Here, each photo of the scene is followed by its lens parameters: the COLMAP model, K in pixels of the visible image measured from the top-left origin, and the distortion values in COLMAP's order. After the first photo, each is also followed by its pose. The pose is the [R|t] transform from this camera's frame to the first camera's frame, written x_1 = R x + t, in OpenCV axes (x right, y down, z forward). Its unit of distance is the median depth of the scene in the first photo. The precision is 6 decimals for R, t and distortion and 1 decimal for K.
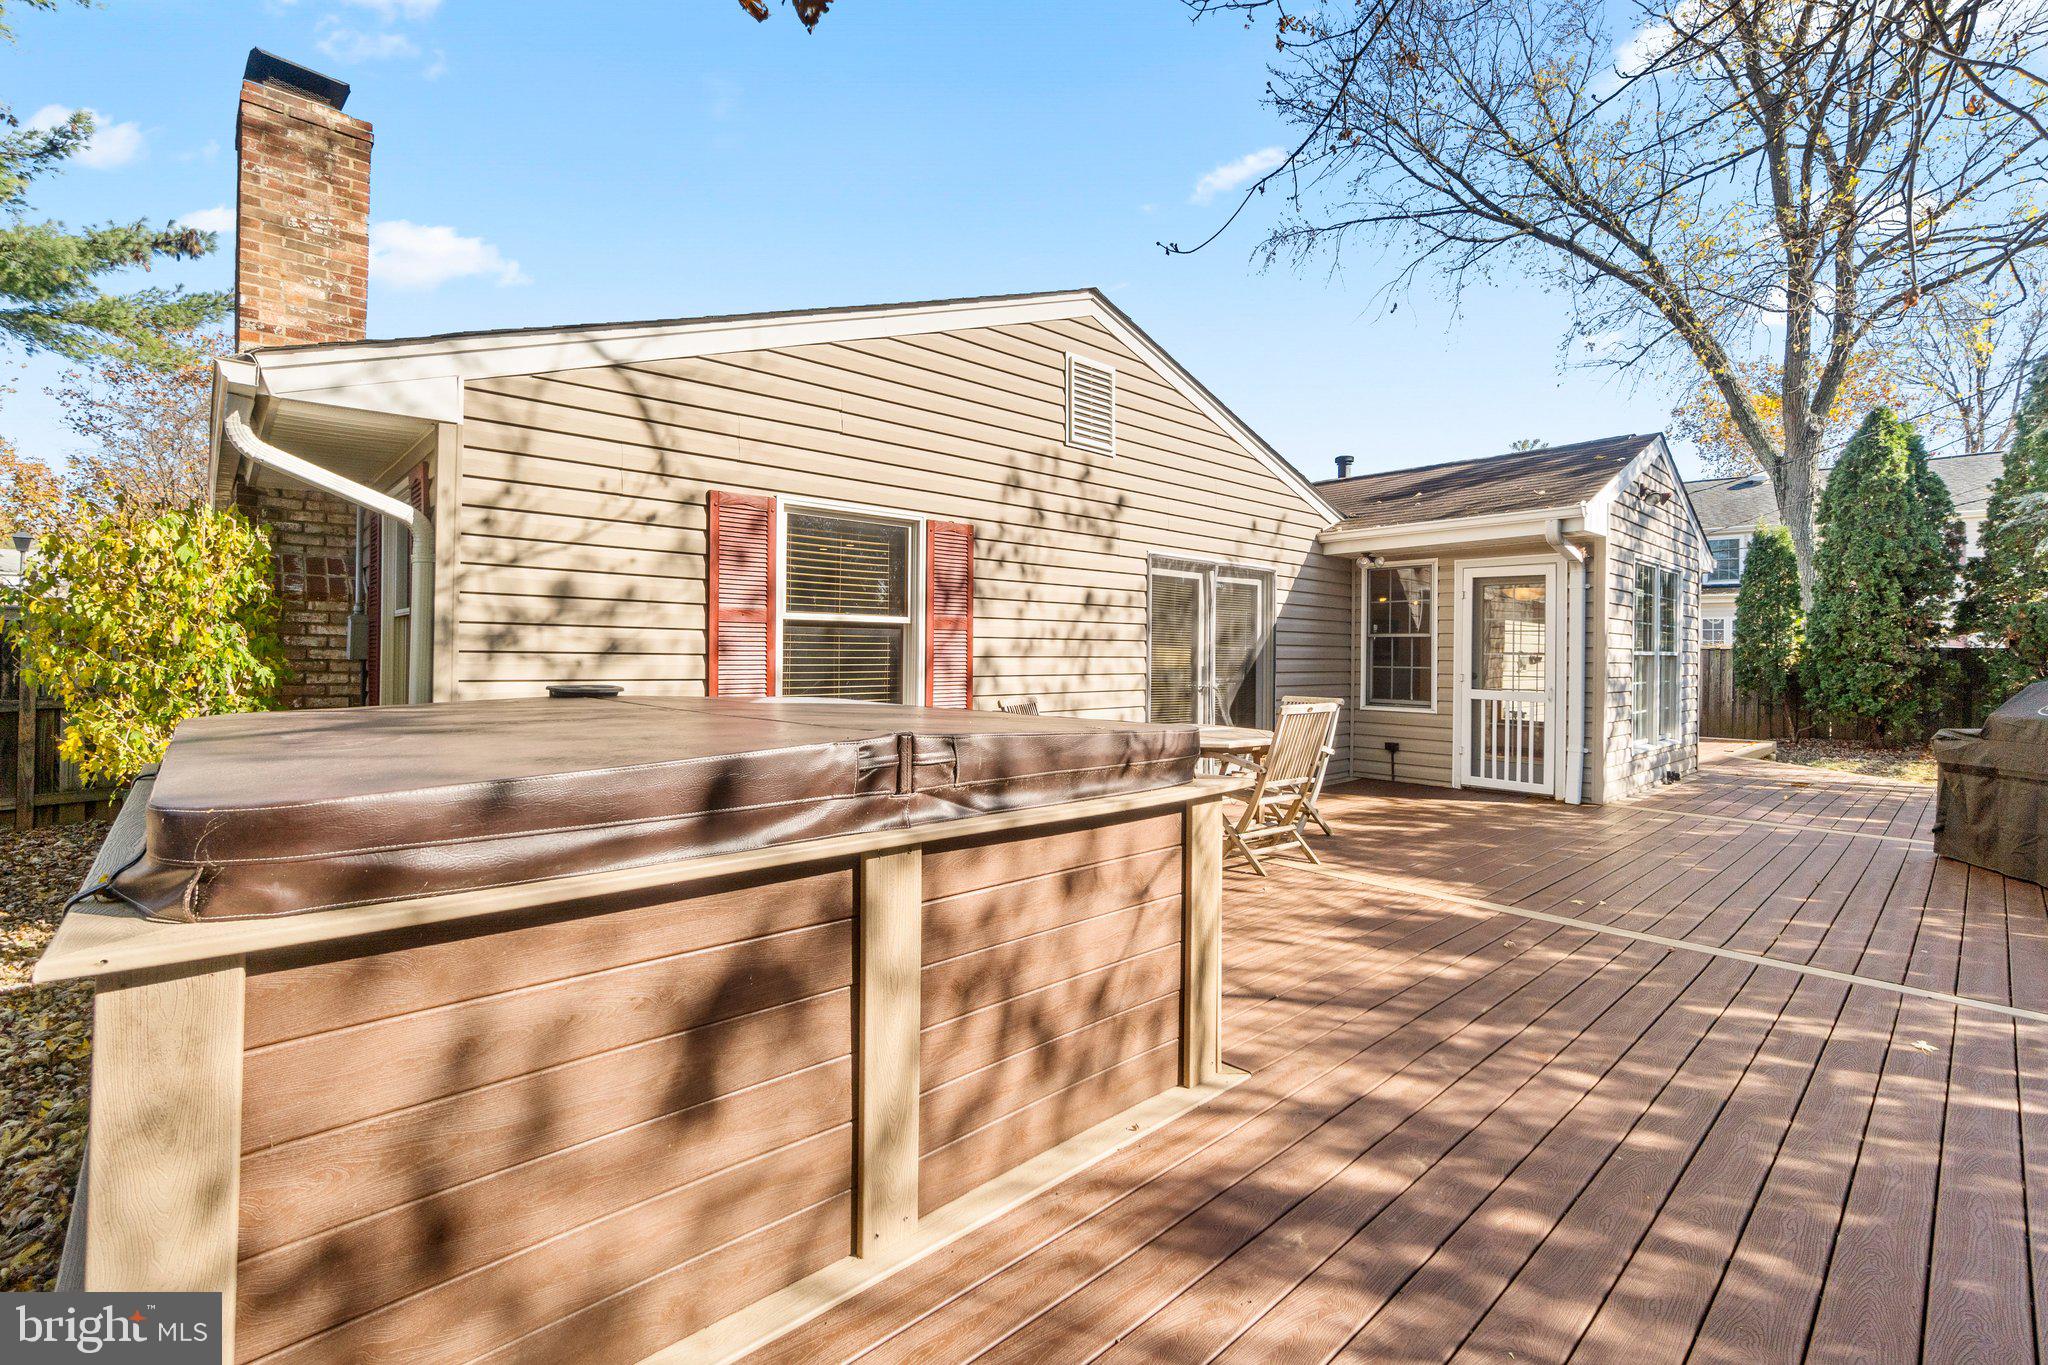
lens RADIAL K [[900.0, 0, 1041.2], [0, 900.0, 637.4], [0, 0, 1]] dist [-0.002696, 0.000084]
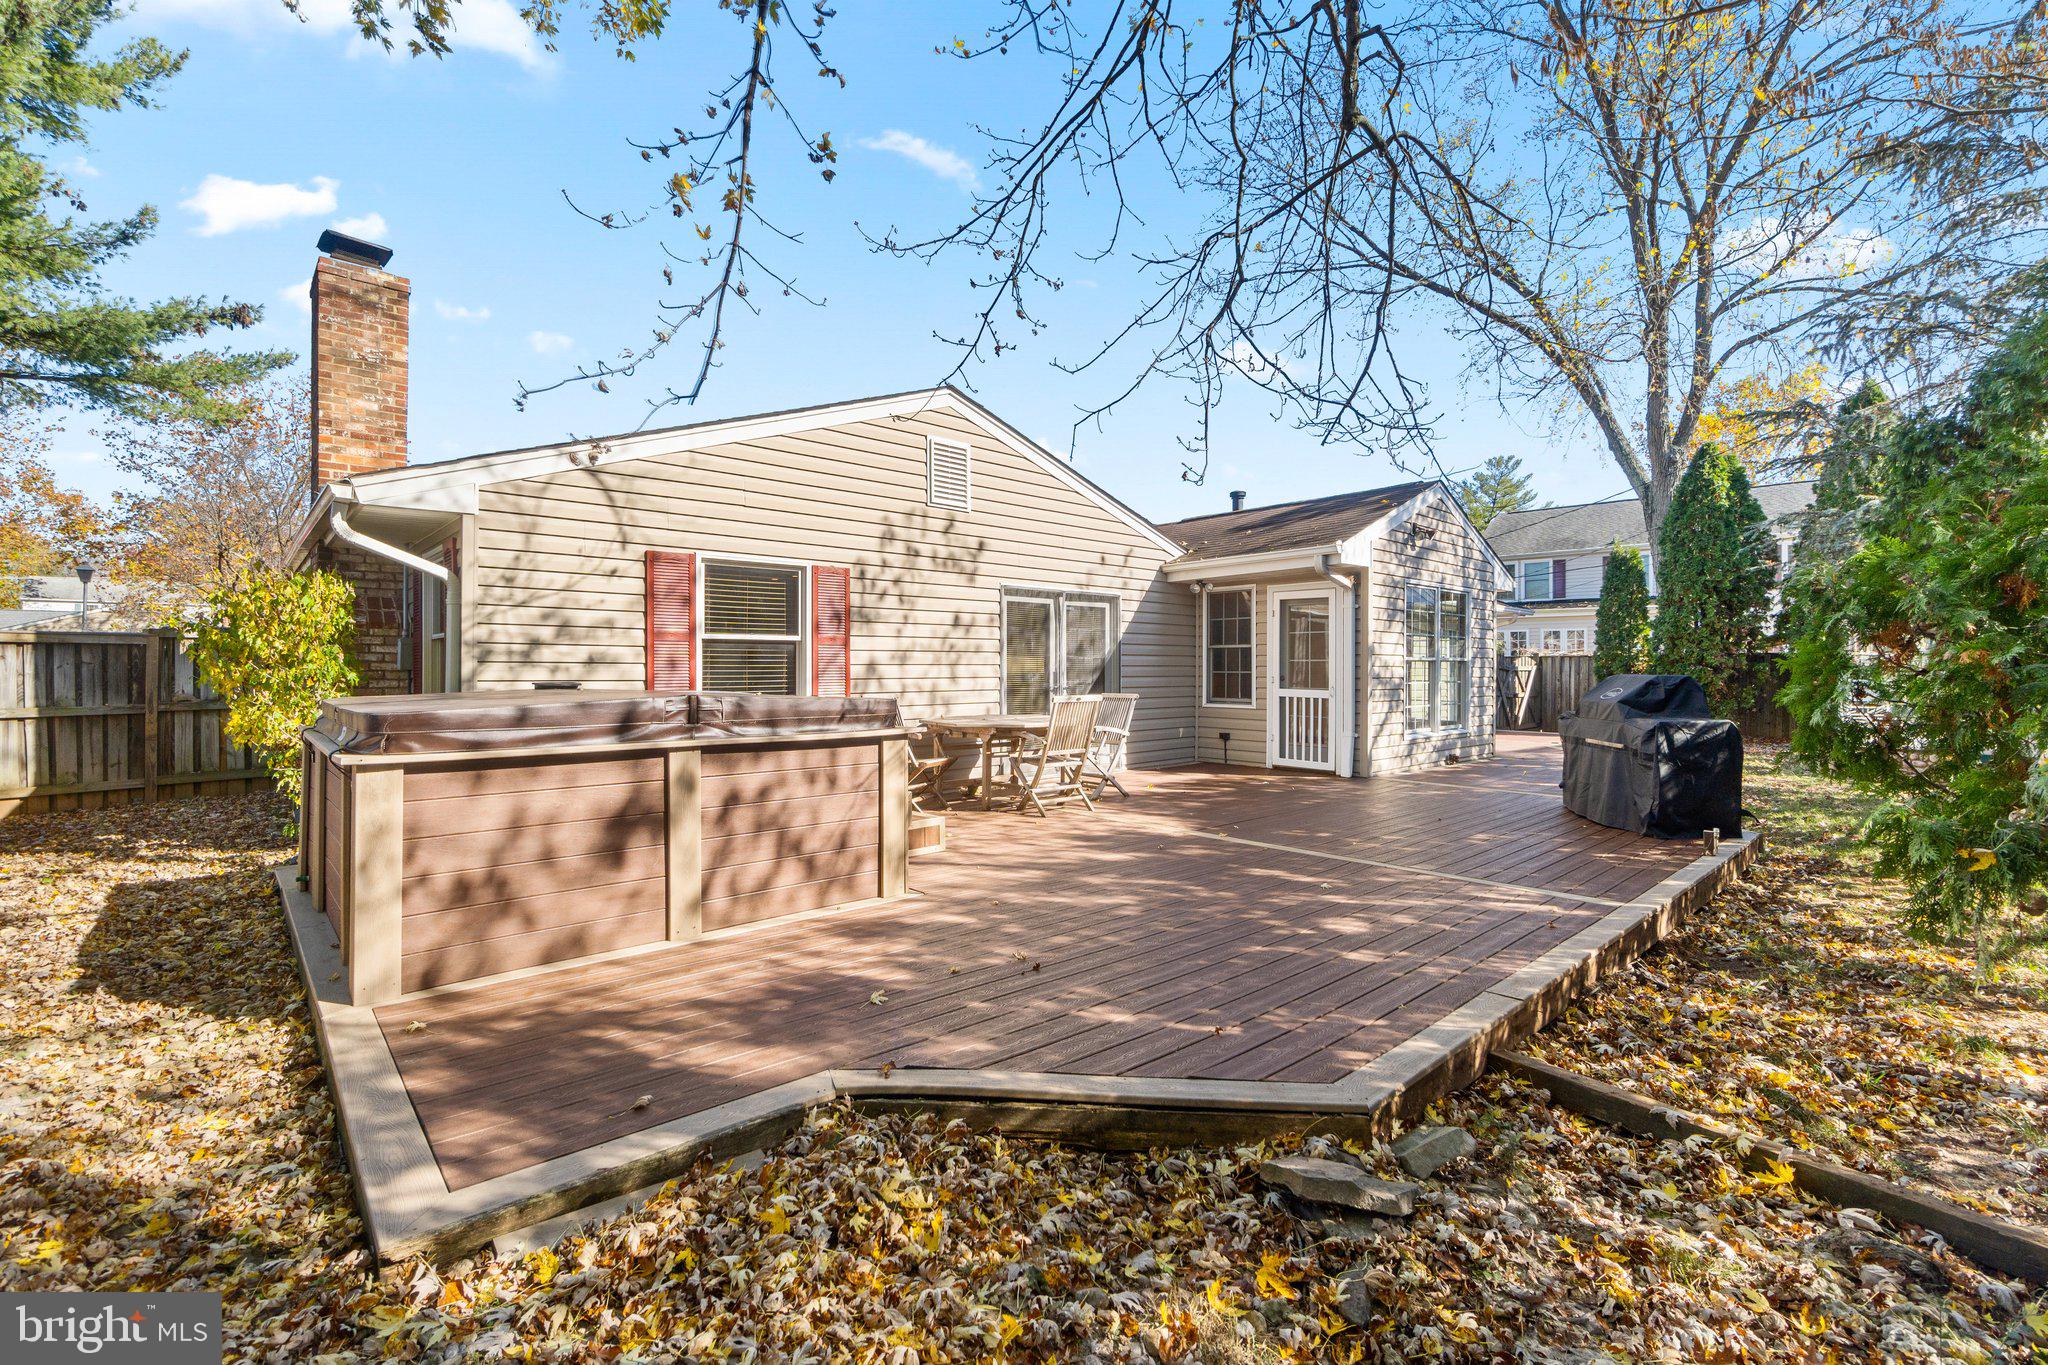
lens RADIAL K [[890.5, 0, 1039.6], [0, 890.5, 655.6], [0, 0, 1]] dist [-0.003269, -0.000775]
pose [[0.999906, -0.009544, -0.009818, 0.172831], [0.009572, 0.999950, 0.002859, 0.005239], [0.009790, -0.002952, 0.999948, -0.268552]]
